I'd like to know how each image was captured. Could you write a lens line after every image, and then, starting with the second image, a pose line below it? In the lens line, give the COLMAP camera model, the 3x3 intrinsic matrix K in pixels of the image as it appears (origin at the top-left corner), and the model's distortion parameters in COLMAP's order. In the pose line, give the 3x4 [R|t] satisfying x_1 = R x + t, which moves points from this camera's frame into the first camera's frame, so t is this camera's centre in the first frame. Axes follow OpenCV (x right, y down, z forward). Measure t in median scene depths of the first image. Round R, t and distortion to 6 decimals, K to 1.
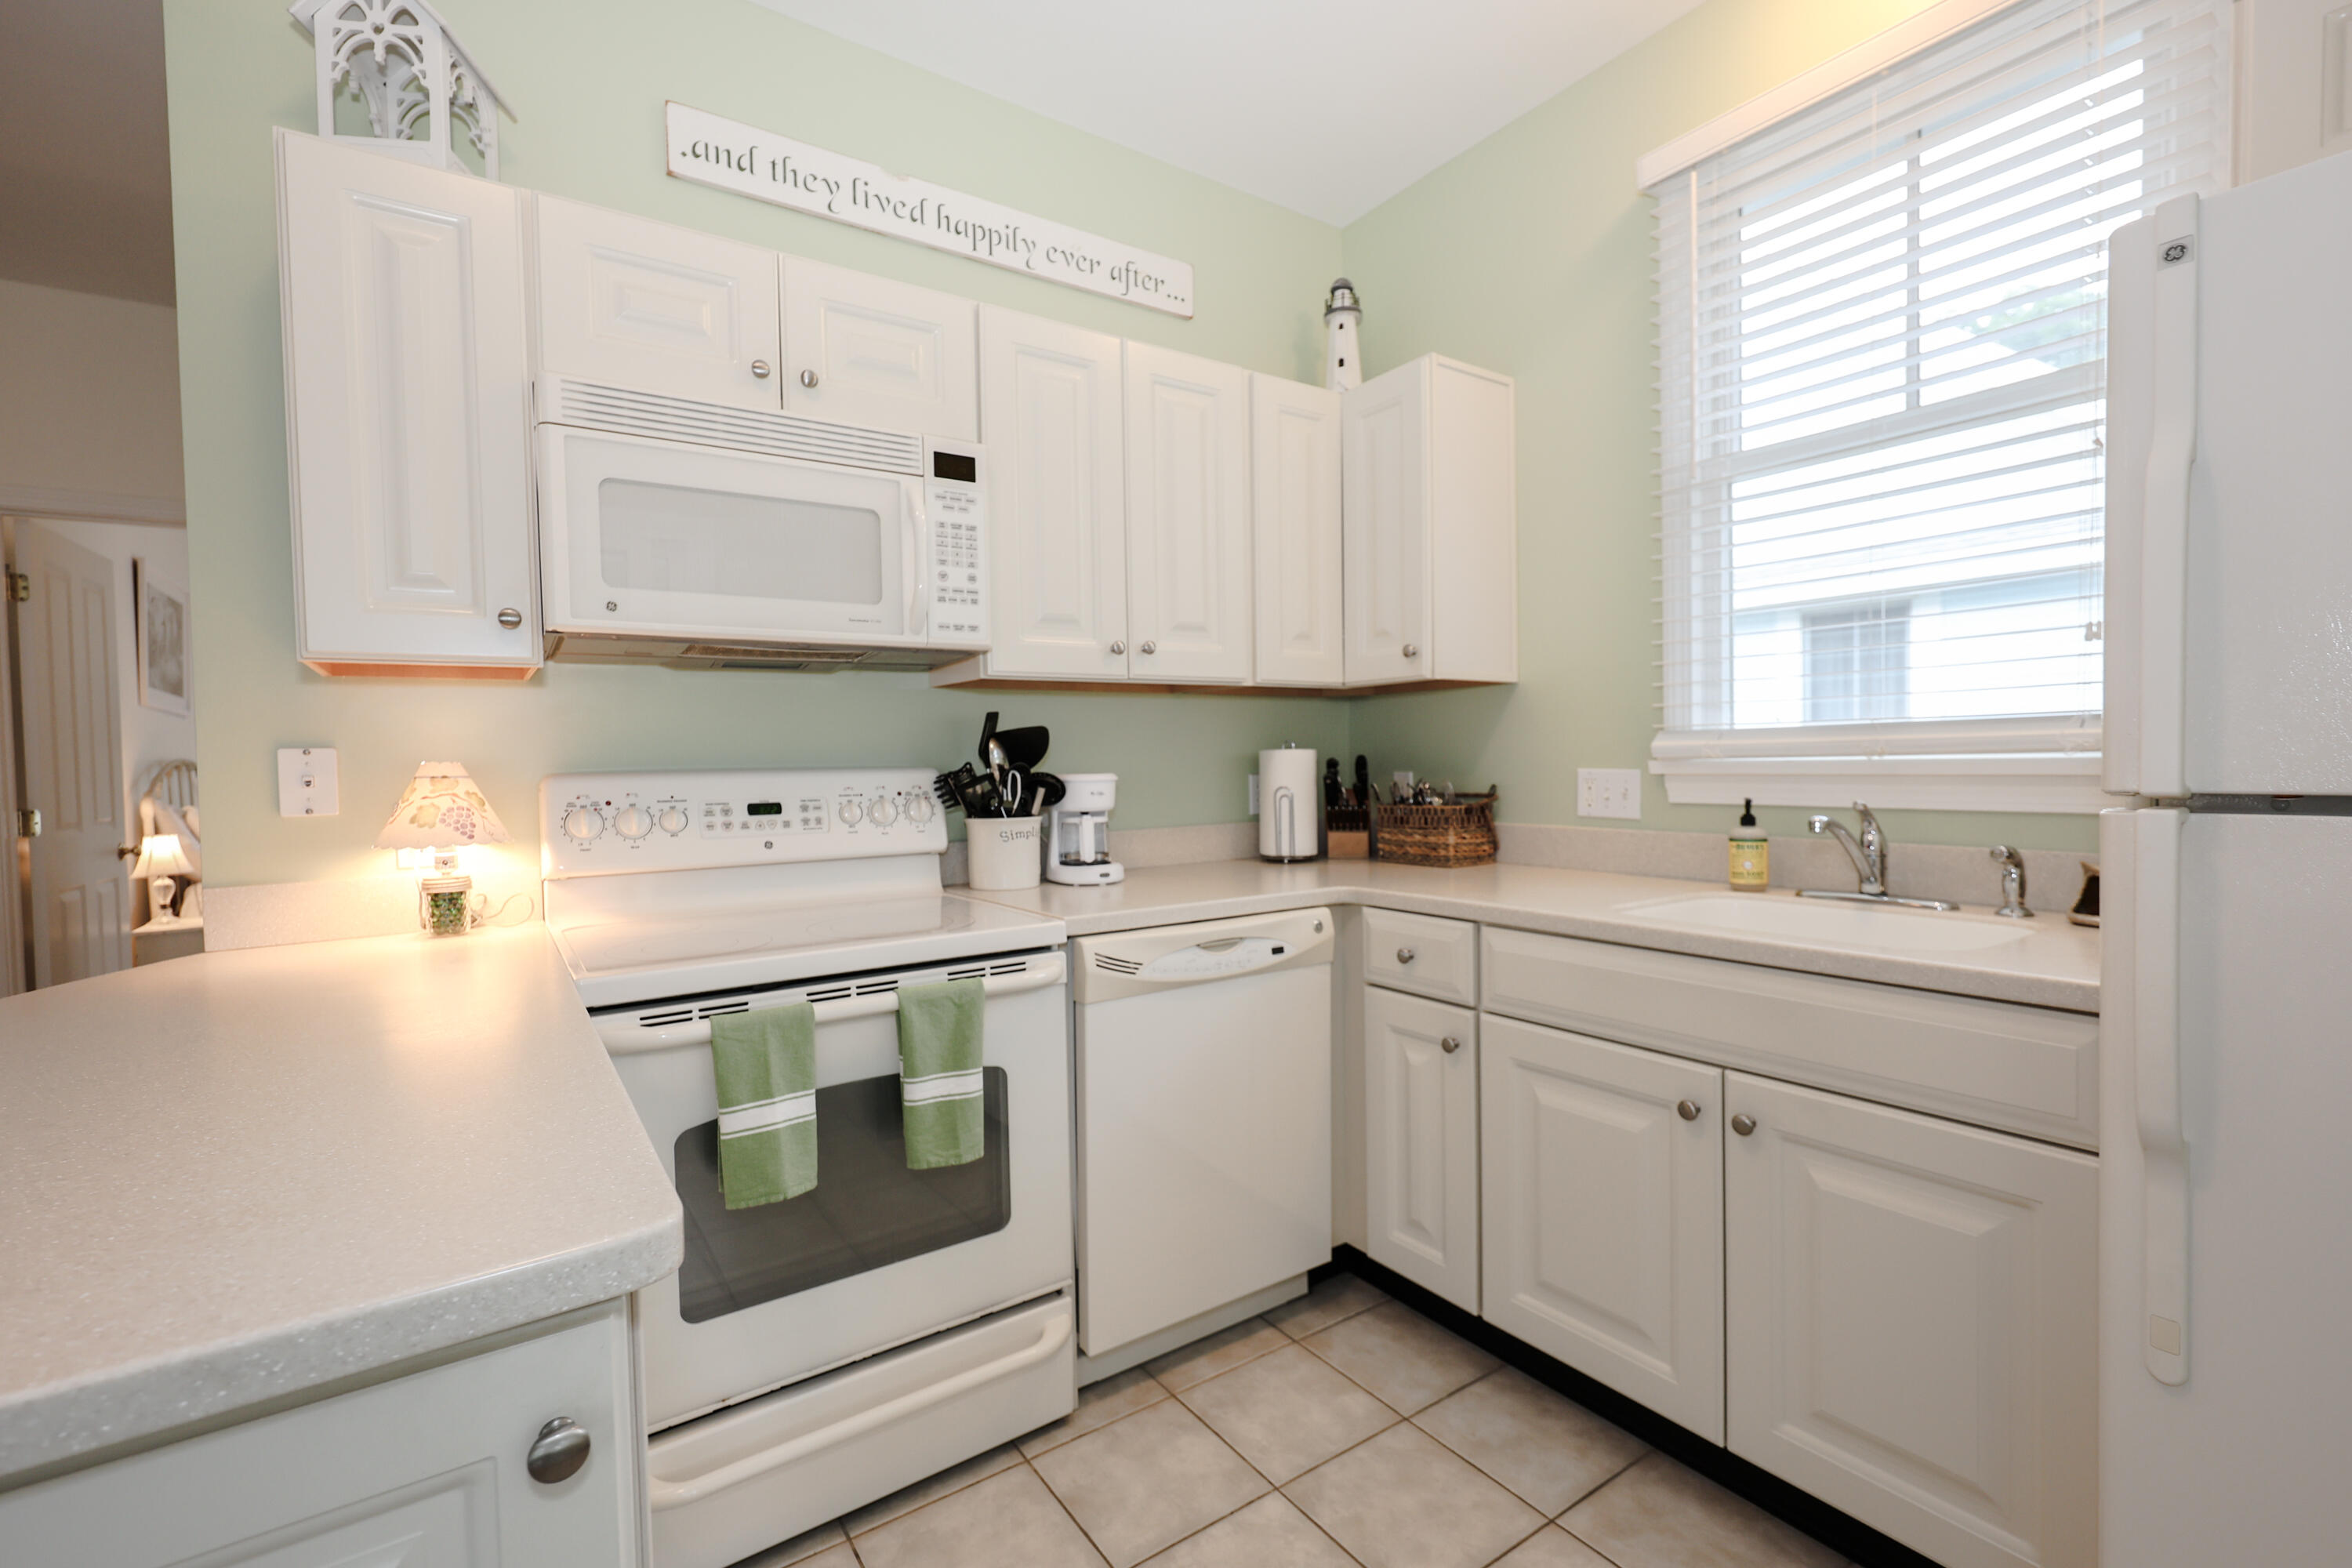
lens RADIAL K [[958.1, 0, 1163.4], [0, 958.1, 782.4], [0, 0, 1]] dist [-0.008596, 0.000766]
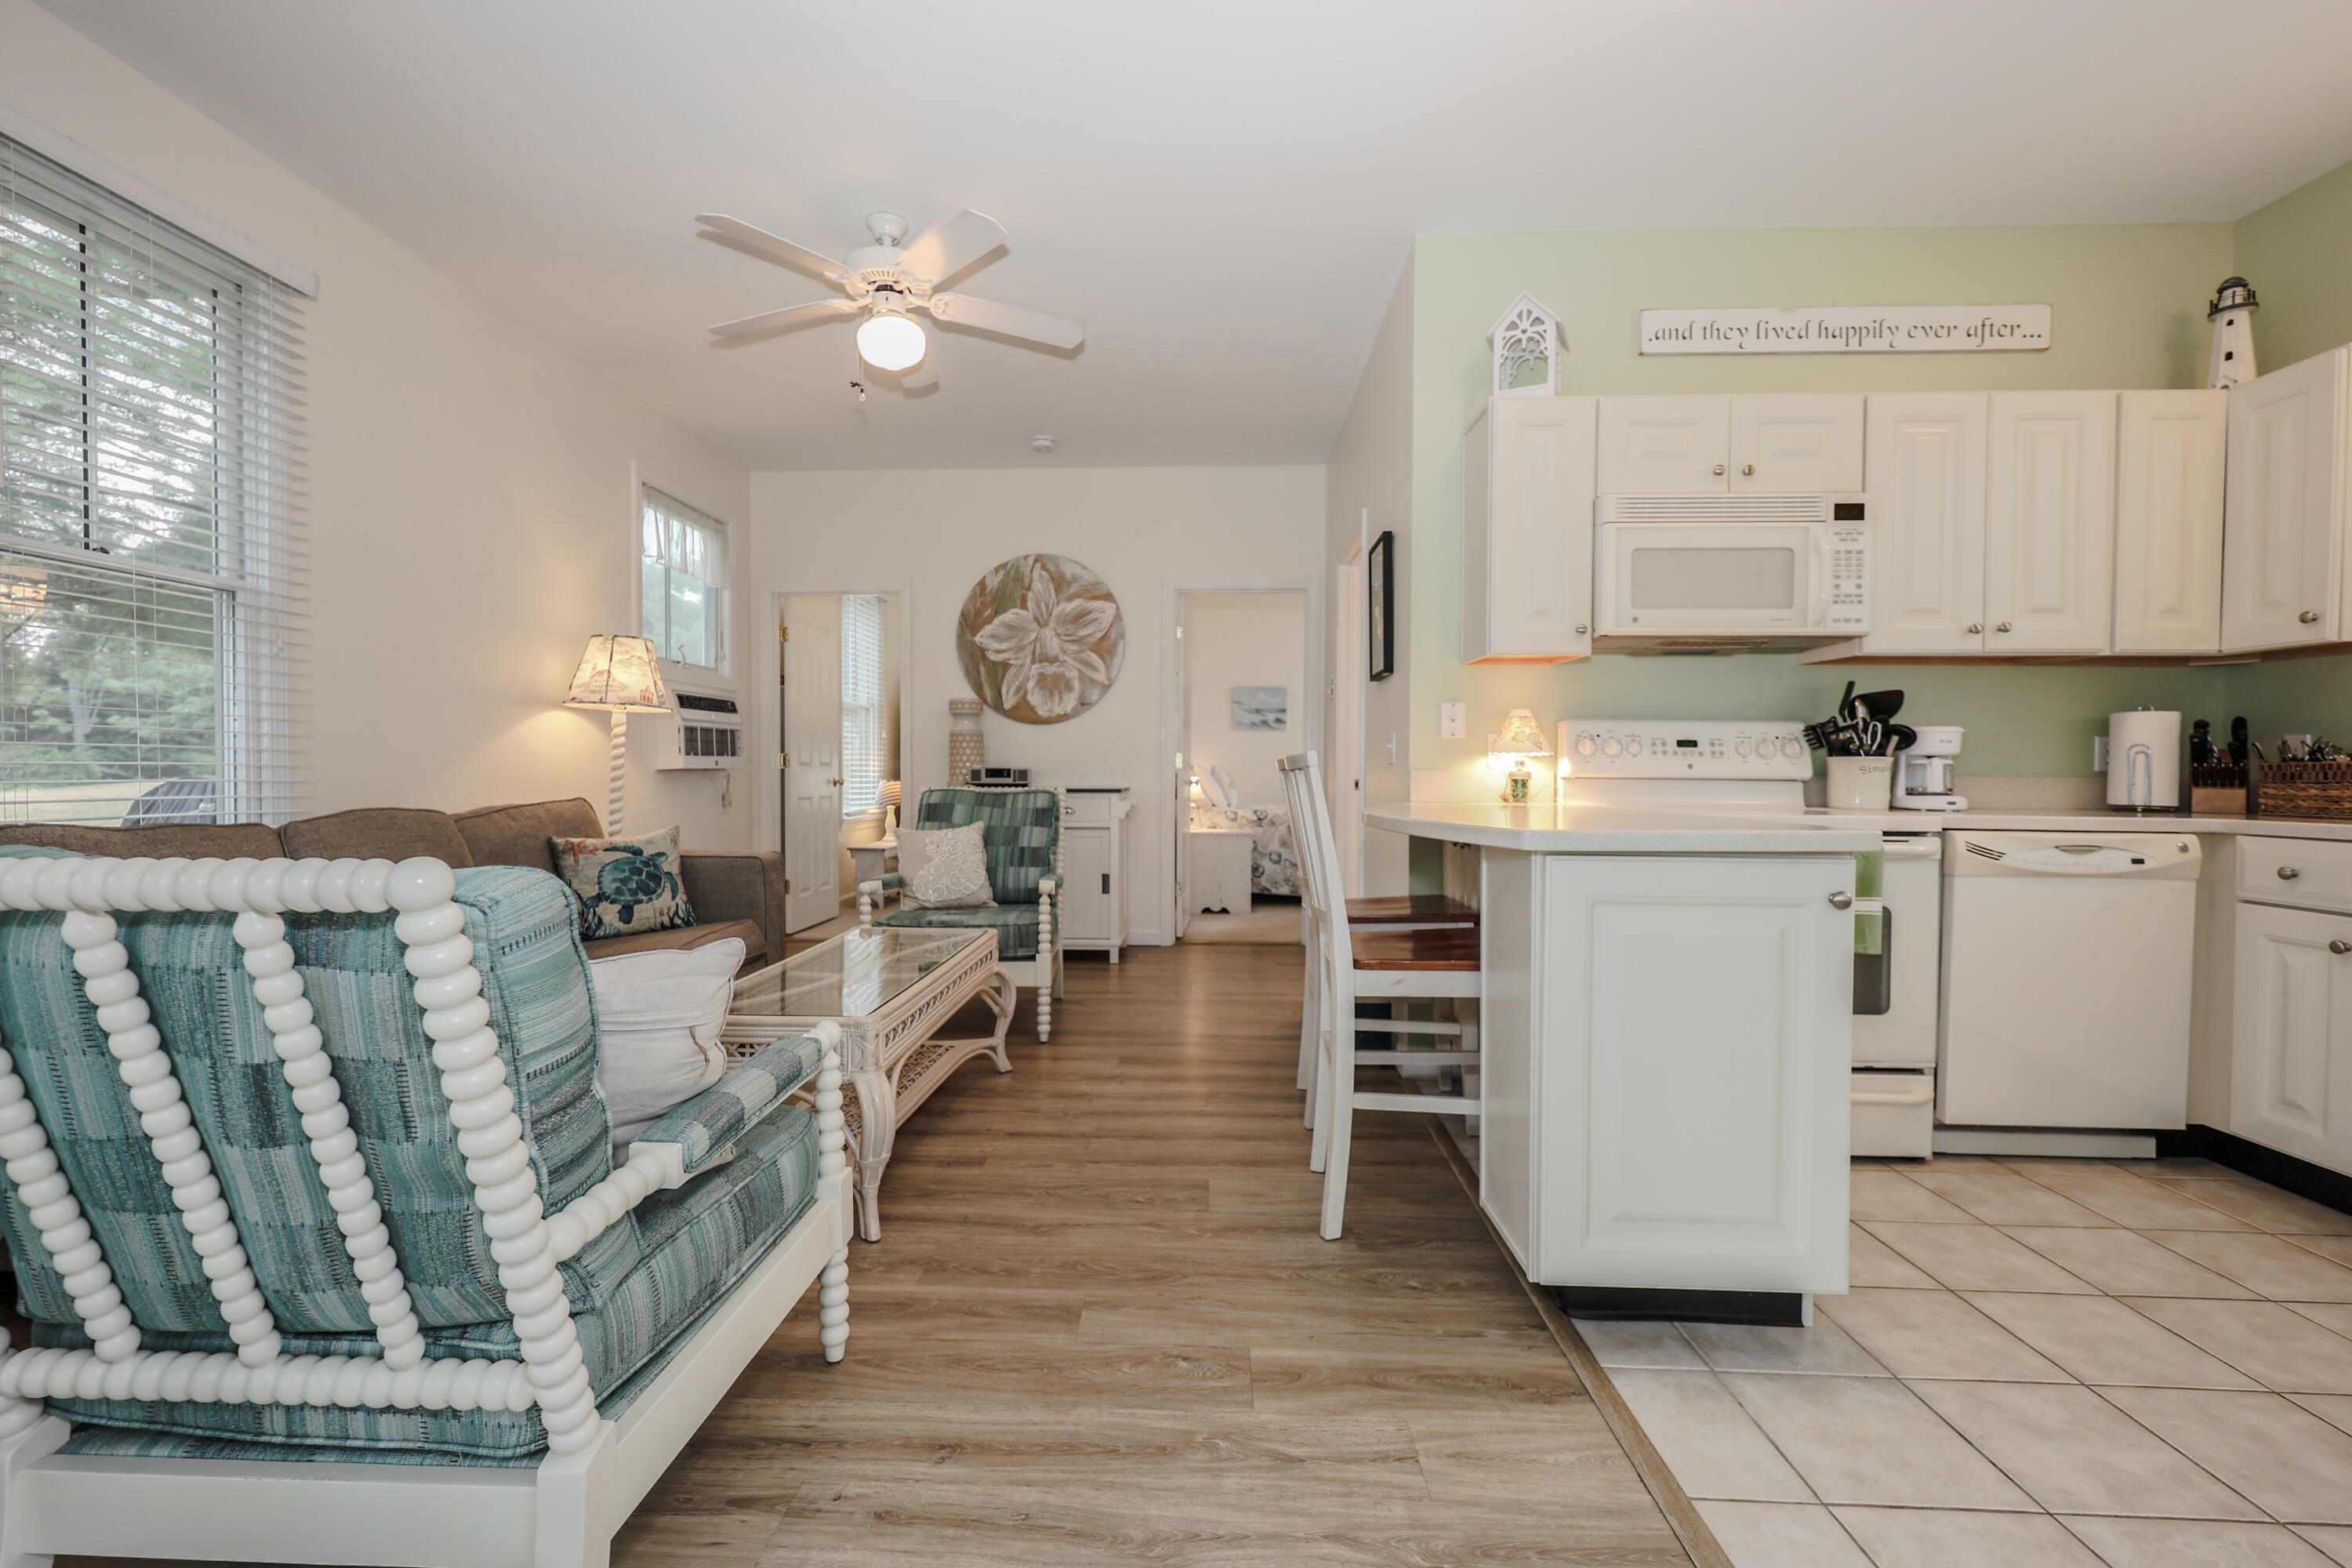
lens RADIAL K [[958.1, 0, 1163.4], [0, 958.1, 782.4], [0, 0, 1]] dist [-0.008596, 0.000766]
pose [[0.801566, 0.035996, -0.596822, -0.151826], [-0.039879, 0.999182, 0.006703, 0.105006], [0.596575, 0.018428, 0.802346, -0.704200]]
